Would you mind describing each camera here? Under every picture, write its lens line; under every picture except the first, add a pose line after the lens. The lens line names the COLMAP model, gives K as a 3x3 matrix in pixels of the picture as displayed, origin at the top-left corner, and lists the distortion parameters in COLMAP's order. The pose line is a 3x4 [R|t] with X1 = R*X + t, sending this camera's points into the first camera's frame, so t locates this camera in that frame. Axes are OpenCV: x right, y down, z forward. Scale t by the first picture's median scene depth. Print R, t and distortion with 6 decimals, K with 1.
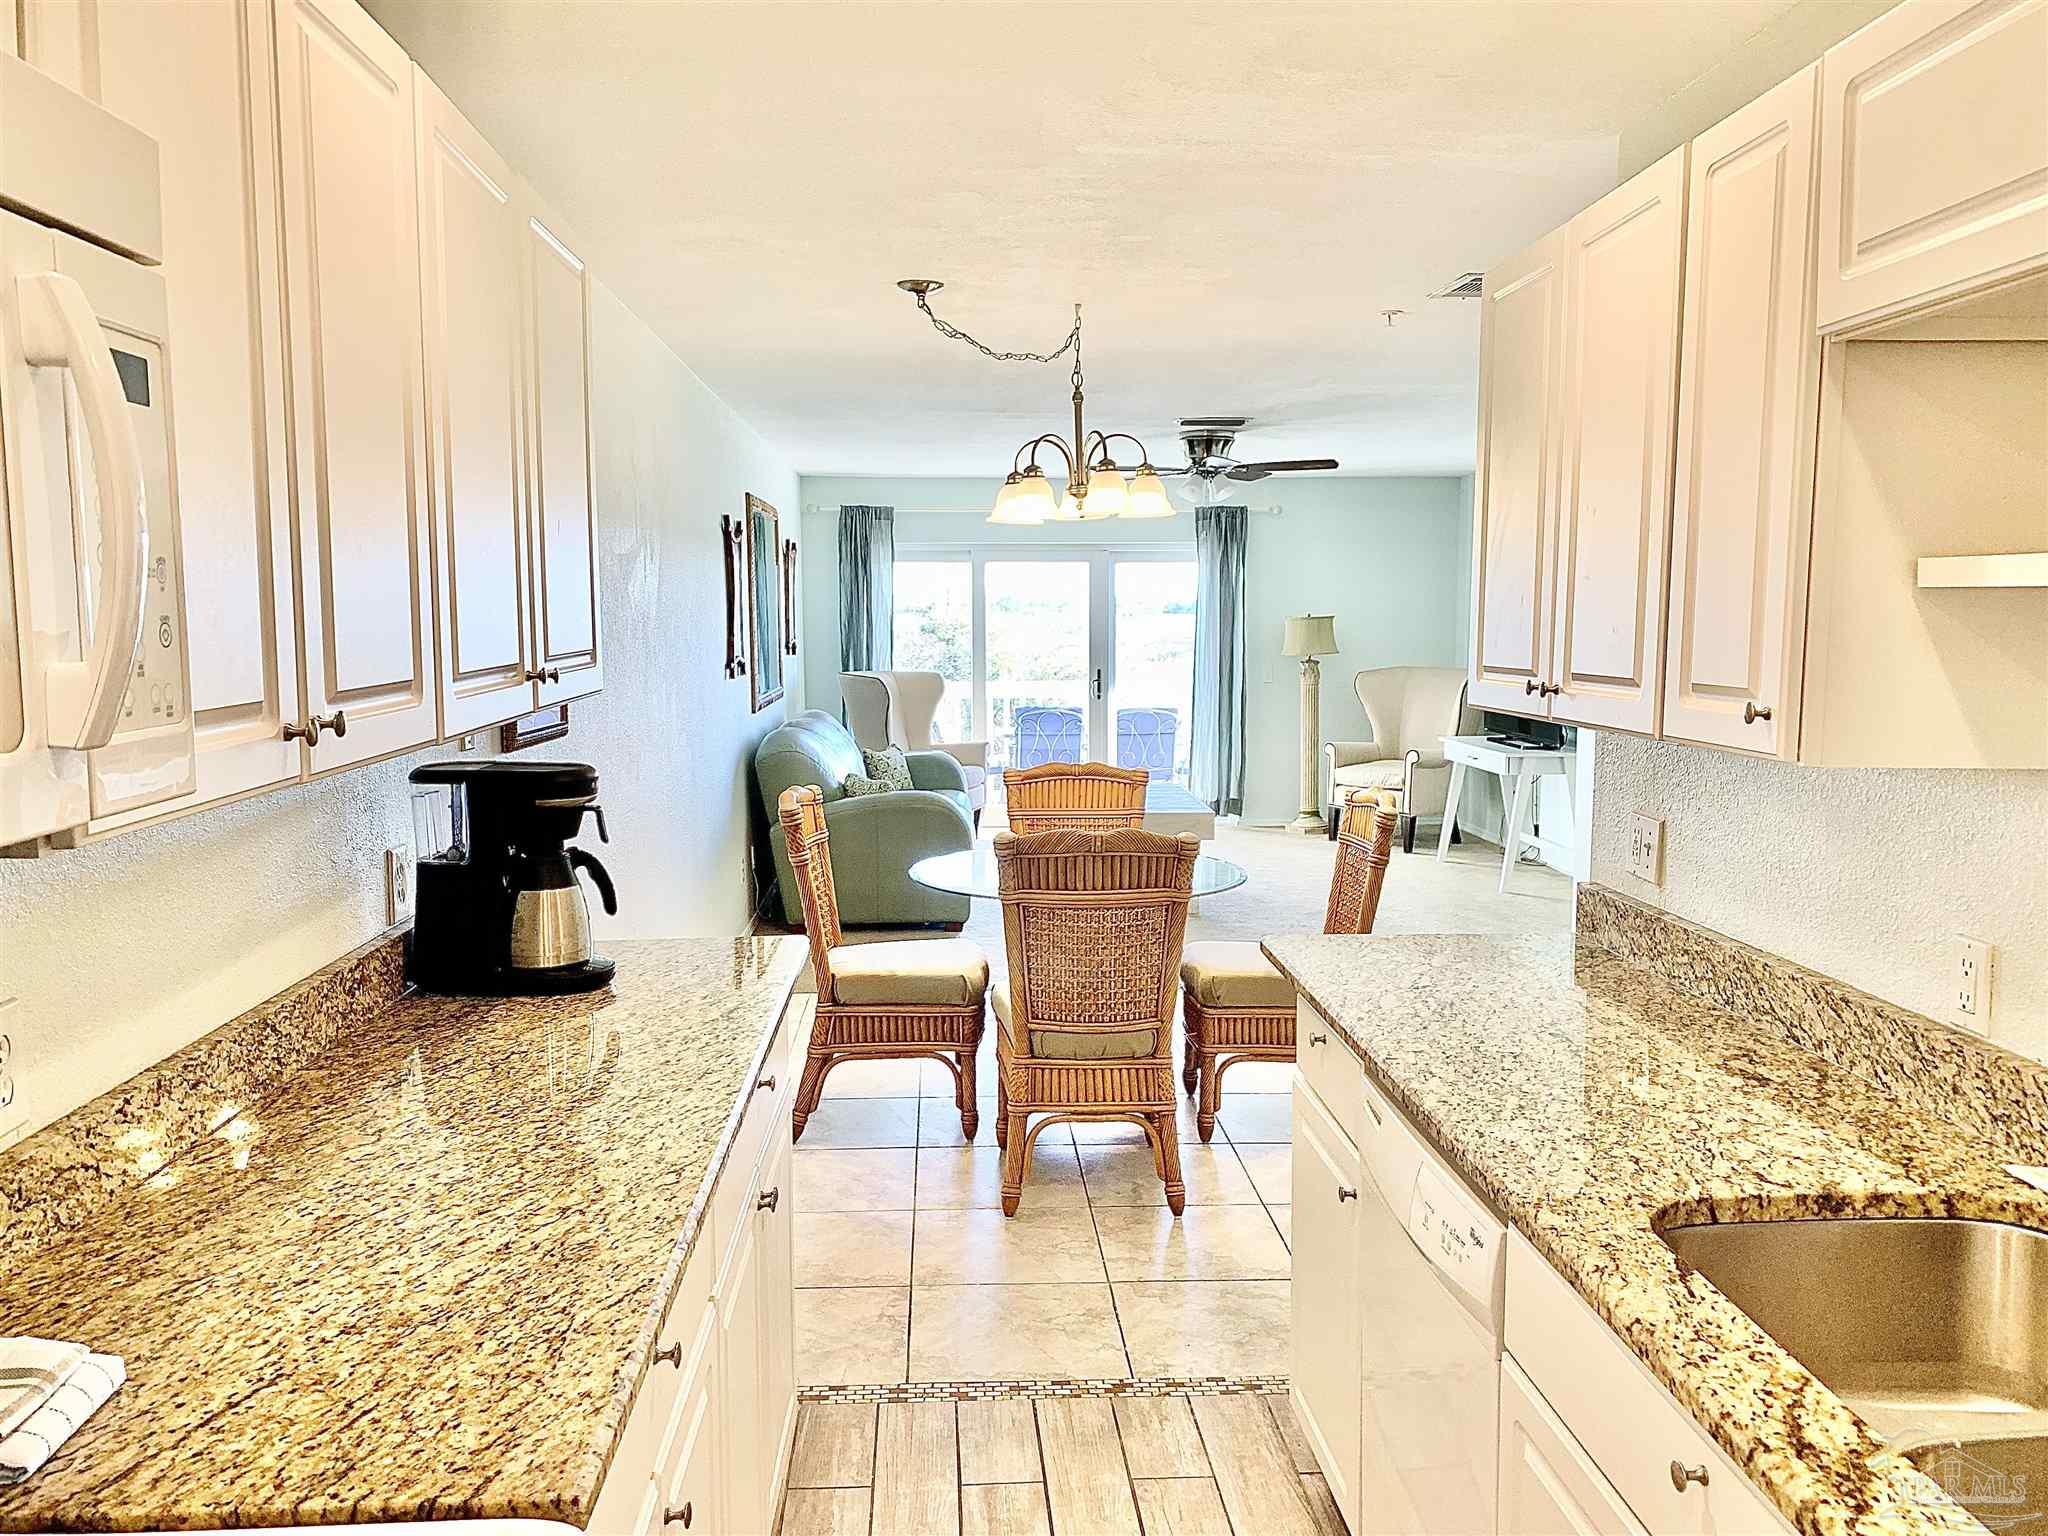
lens RADIAL K [[1545.1, 0, 1026.5], [0, 1545.1, 768.4], [0, 0, 1]] dist [0.008937, -0.038142]
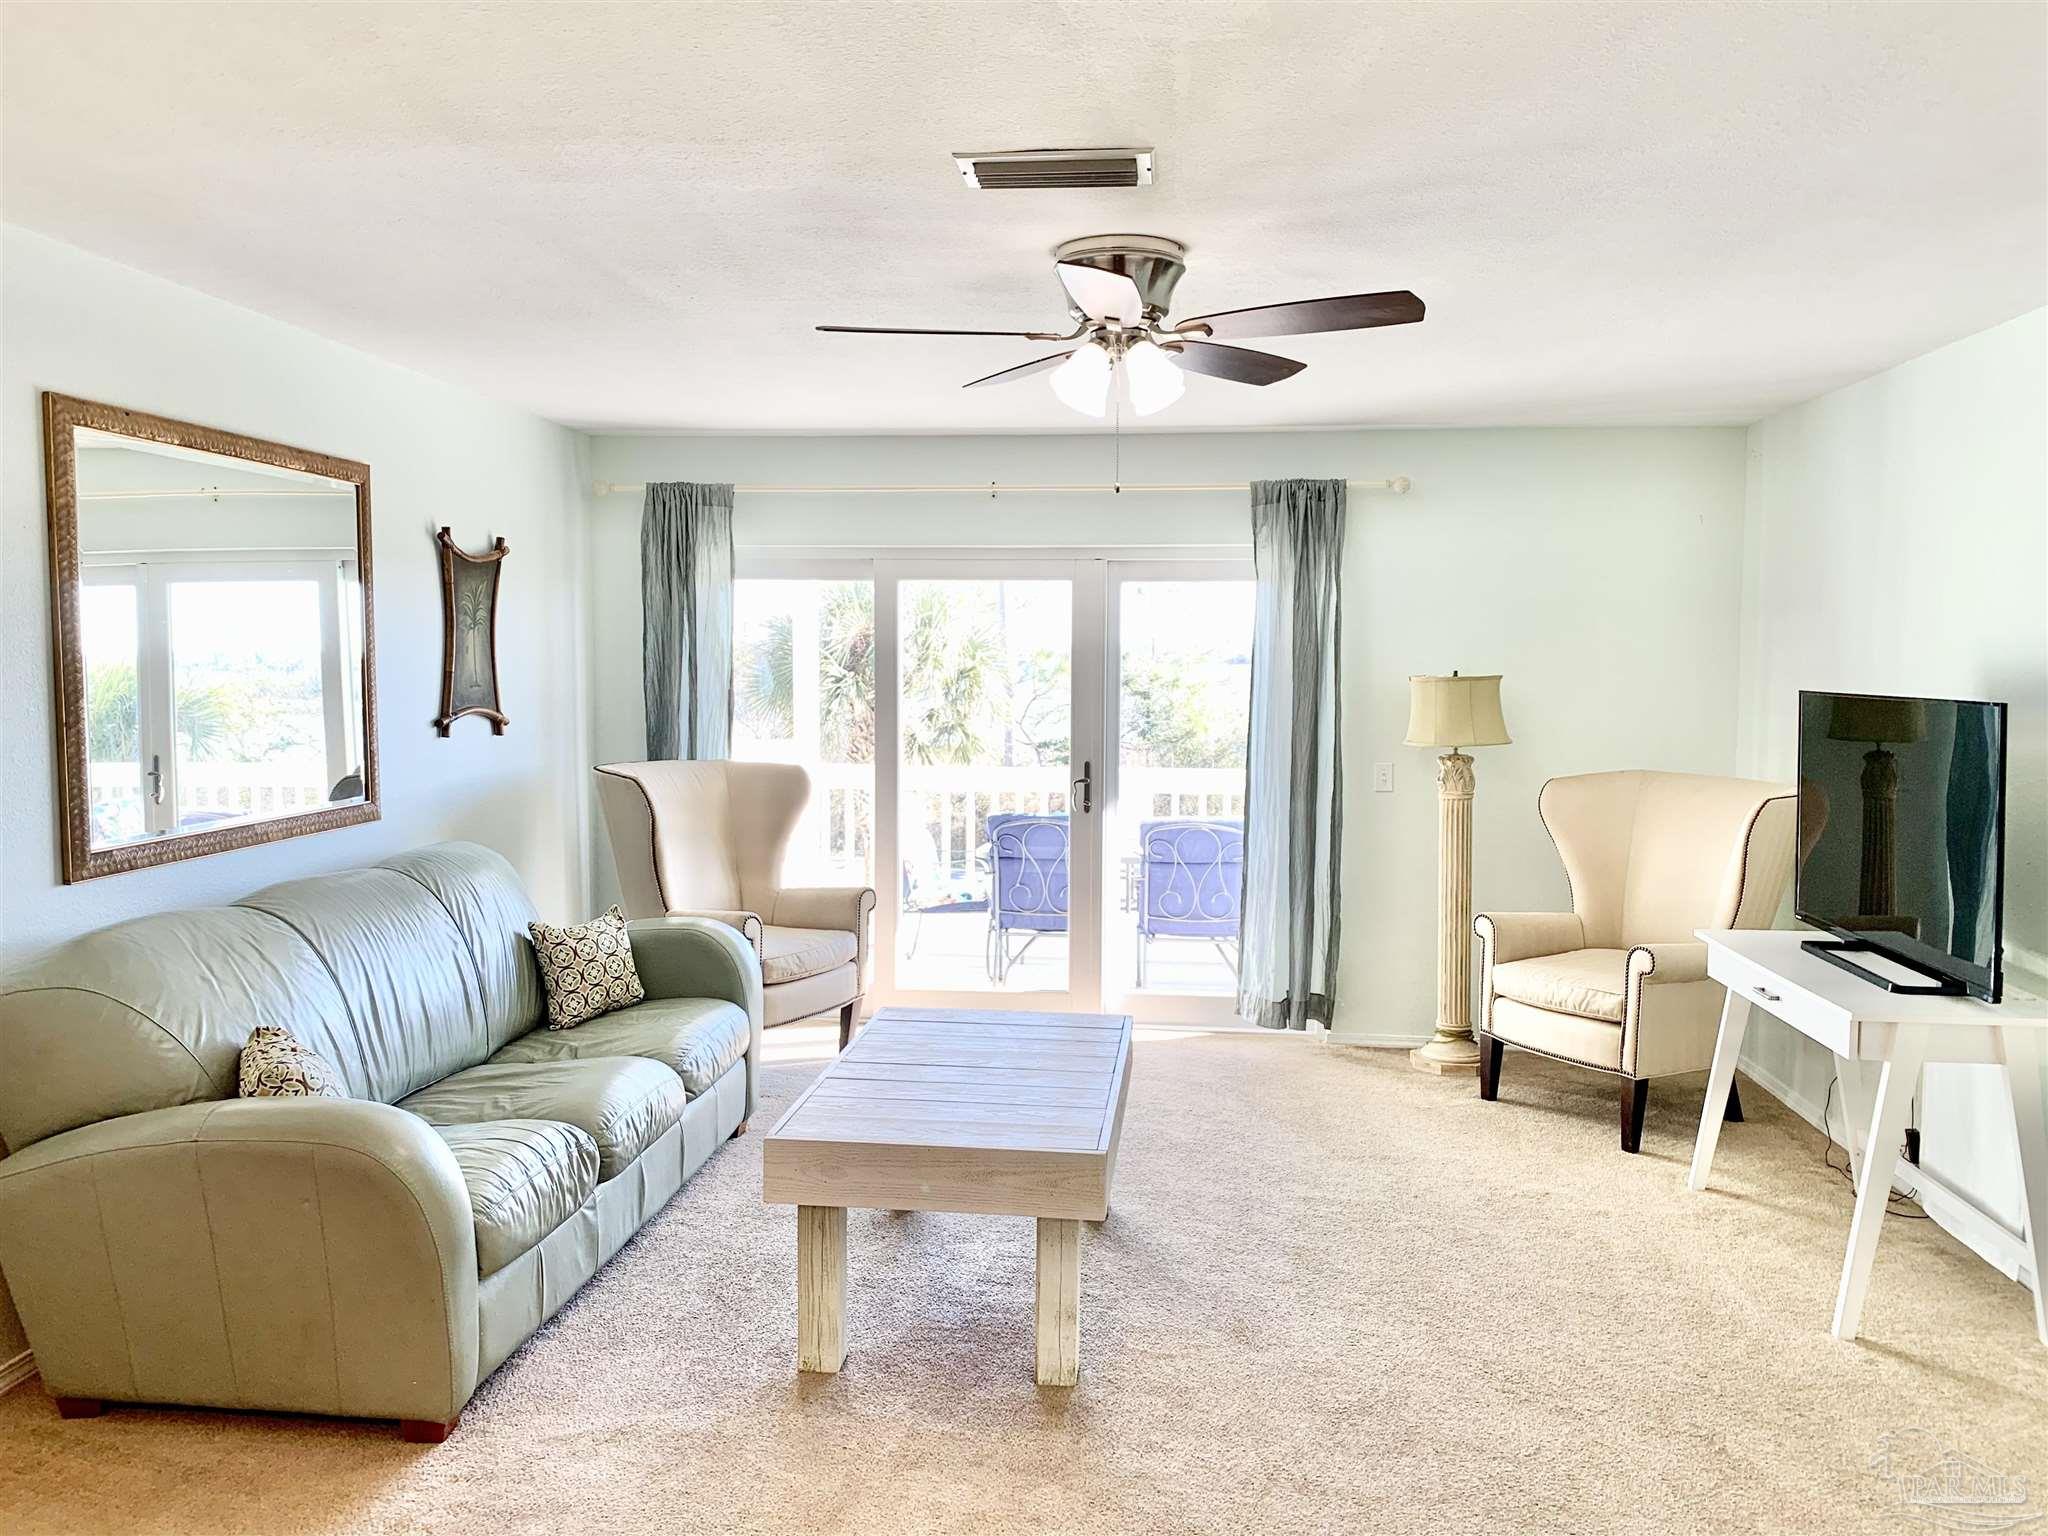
lens RADIAL K [[1545.1, 0, 1017.1], [0, 1545.1, 770.0], [0, 0, 1]] dist [0.008937, -0.038142]
pose [[0.984474, 0.020919, -0.174279, 0.127148], [-0.025887, 0.999319, -0.026282, -0.046958], [0.173611, 0.030386, 0.984345, 0.438387]]
